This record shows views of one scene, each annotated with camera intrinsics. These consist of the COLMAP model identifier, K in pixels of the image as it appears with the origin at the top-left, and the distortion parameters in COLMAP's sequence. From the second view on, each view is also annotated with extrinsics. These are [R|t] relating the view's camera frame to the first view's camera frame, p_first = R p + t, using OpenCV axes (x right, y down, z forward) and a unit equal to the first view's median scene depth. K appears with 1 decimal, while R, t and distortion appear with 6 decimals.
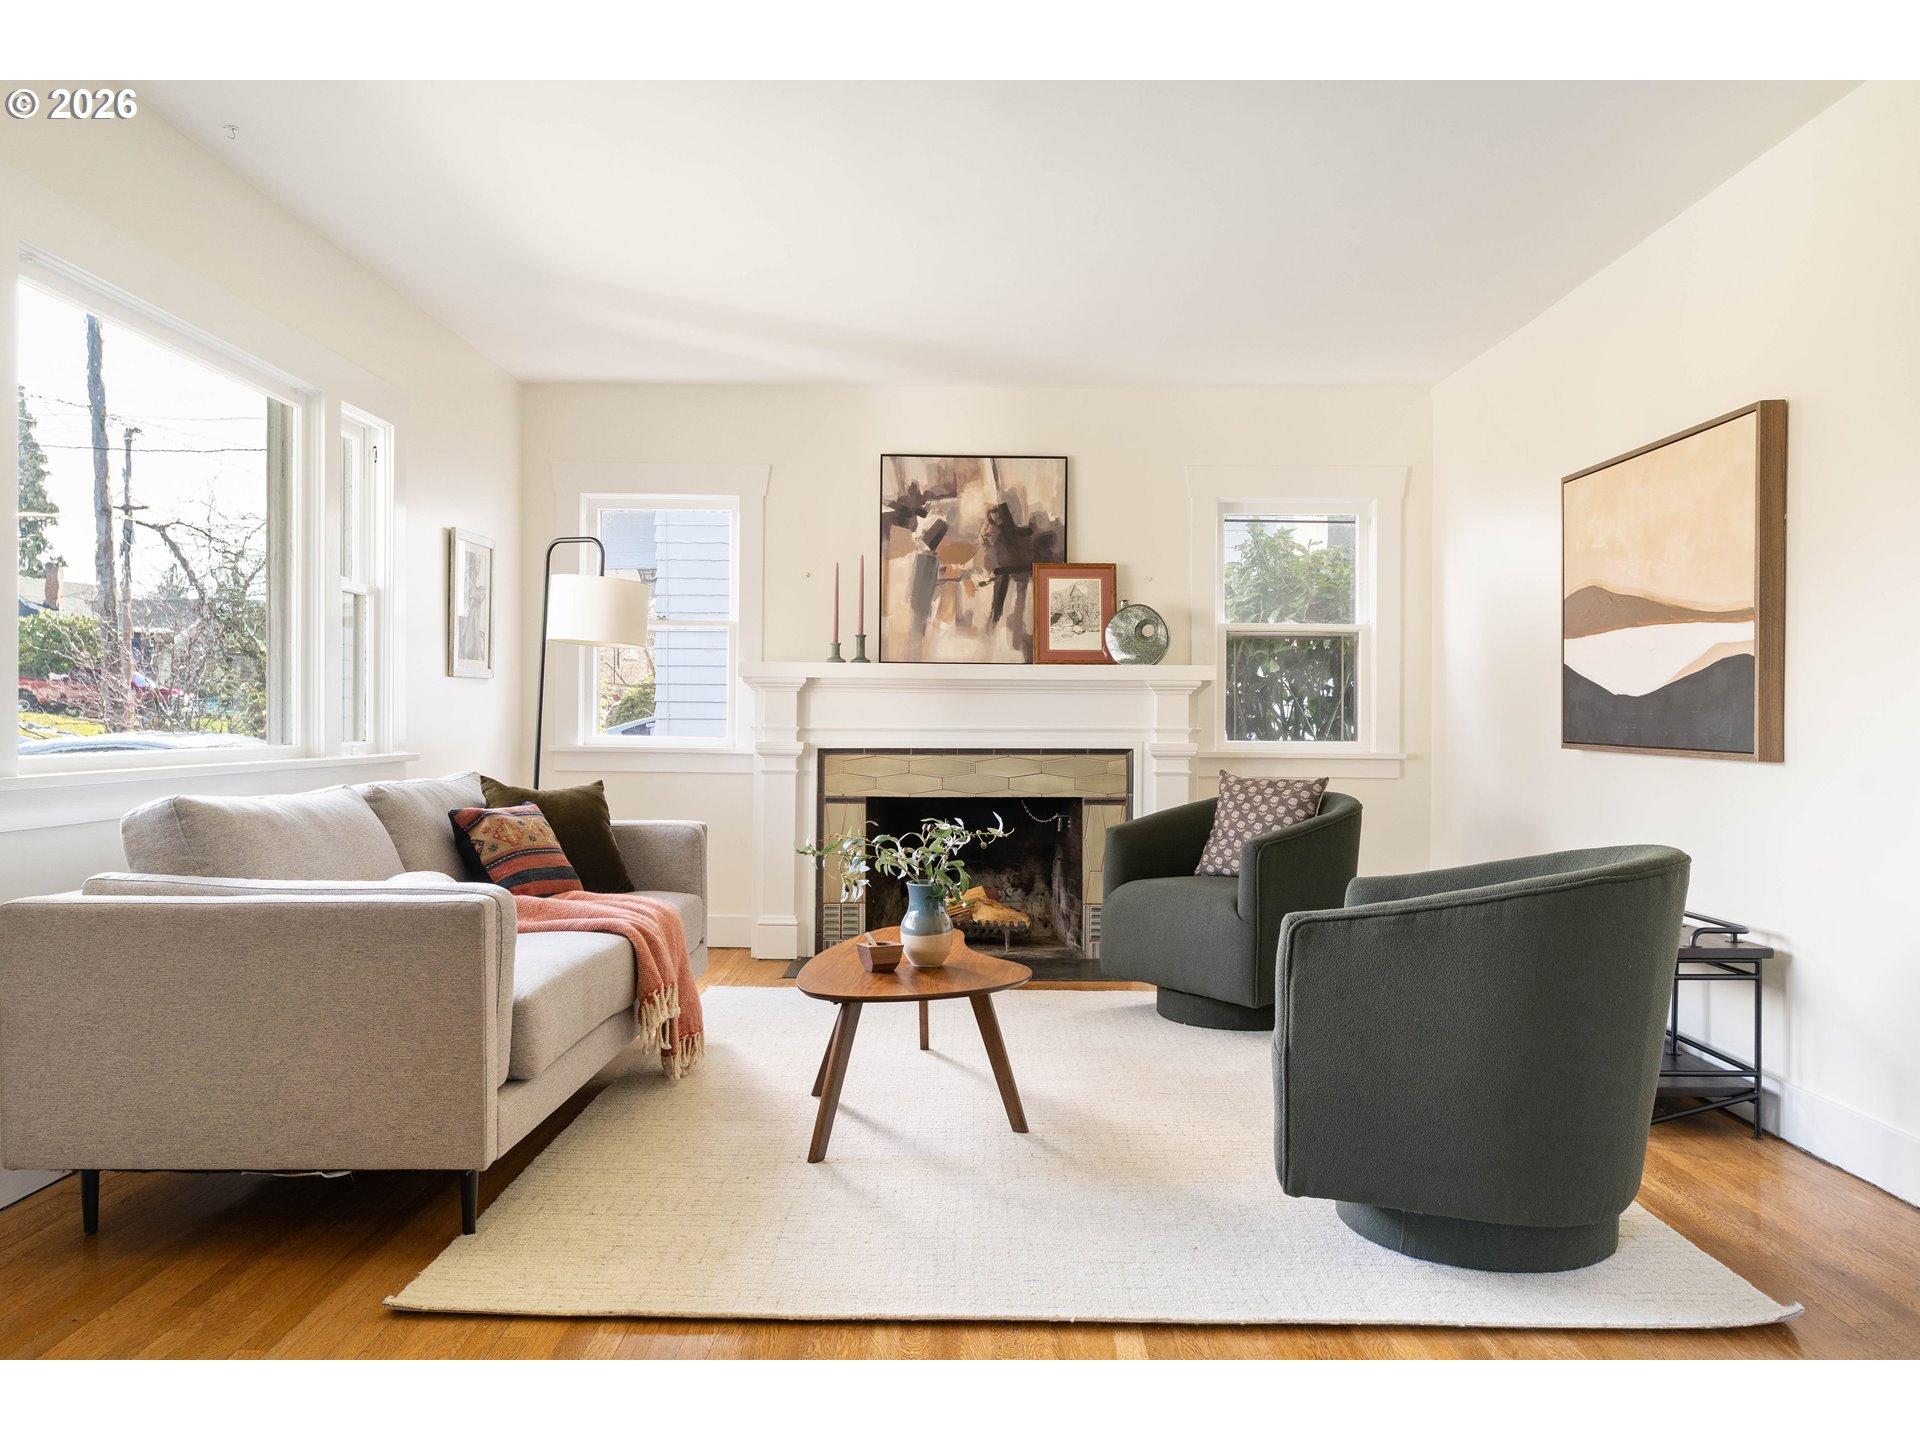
lens RADIAL K [[871.4, 0, 956.8], [0, 871.4, 719.2], [0, 0, 1]] dist [-0.005056, 0.000368]
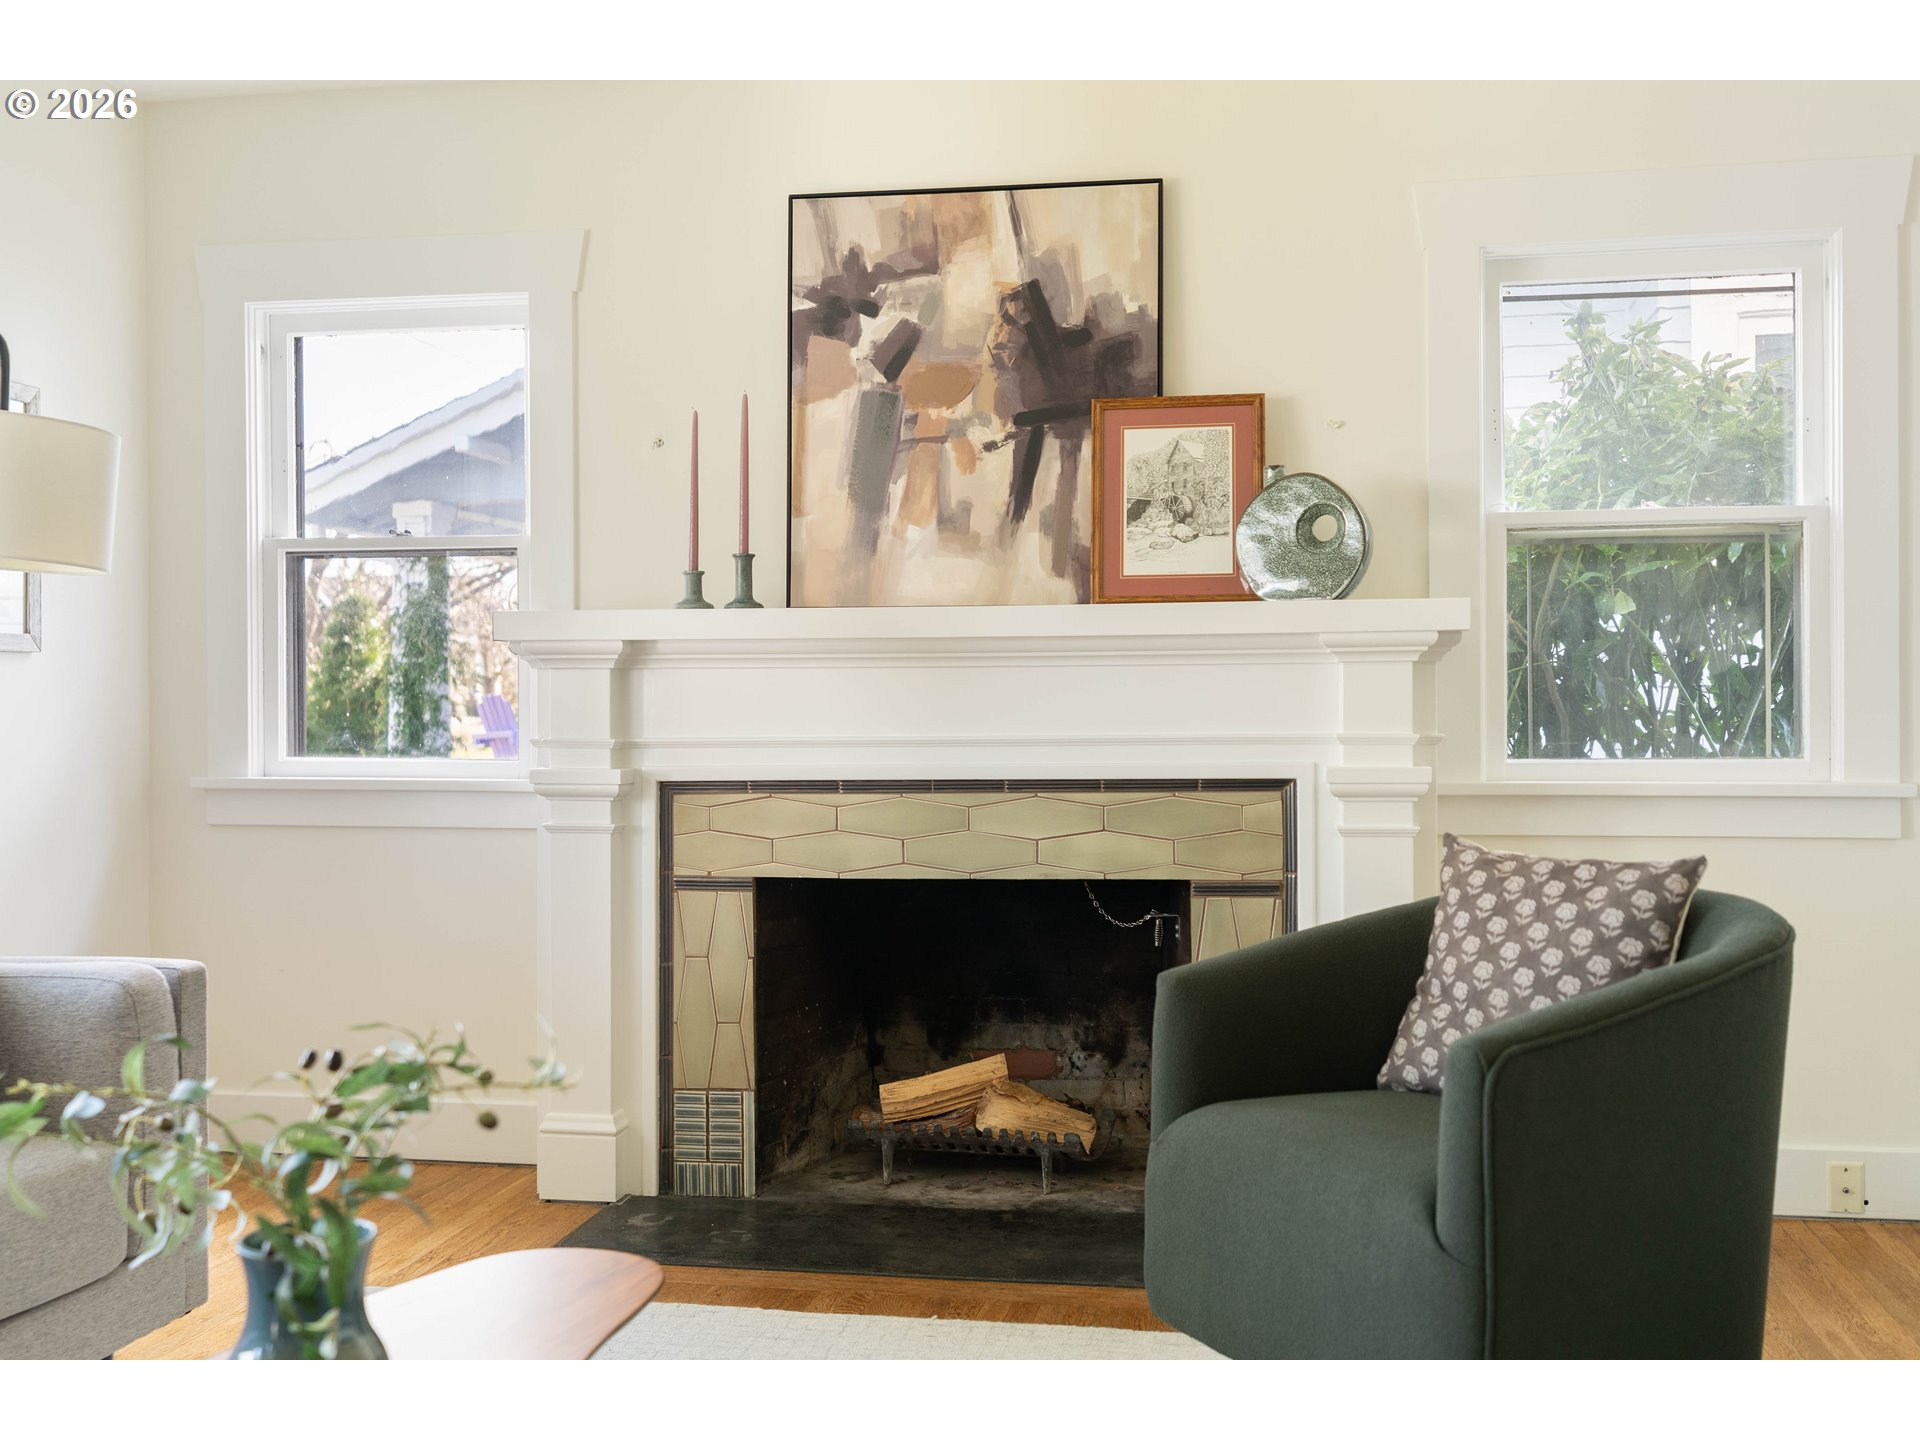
lens RADIAL K [[1385.9, 0, 978.2], [0, 1385.9, 720.6], [0, 0, 1]] dist [0.004756, -0.002991]
pose [[0.993006, -0.010828, -0.117569, 0.114750], [0.010894, 0.999941, -0.000082, 0.000520], [0.117563, -0.001199, 0.993065, 0.220941]]
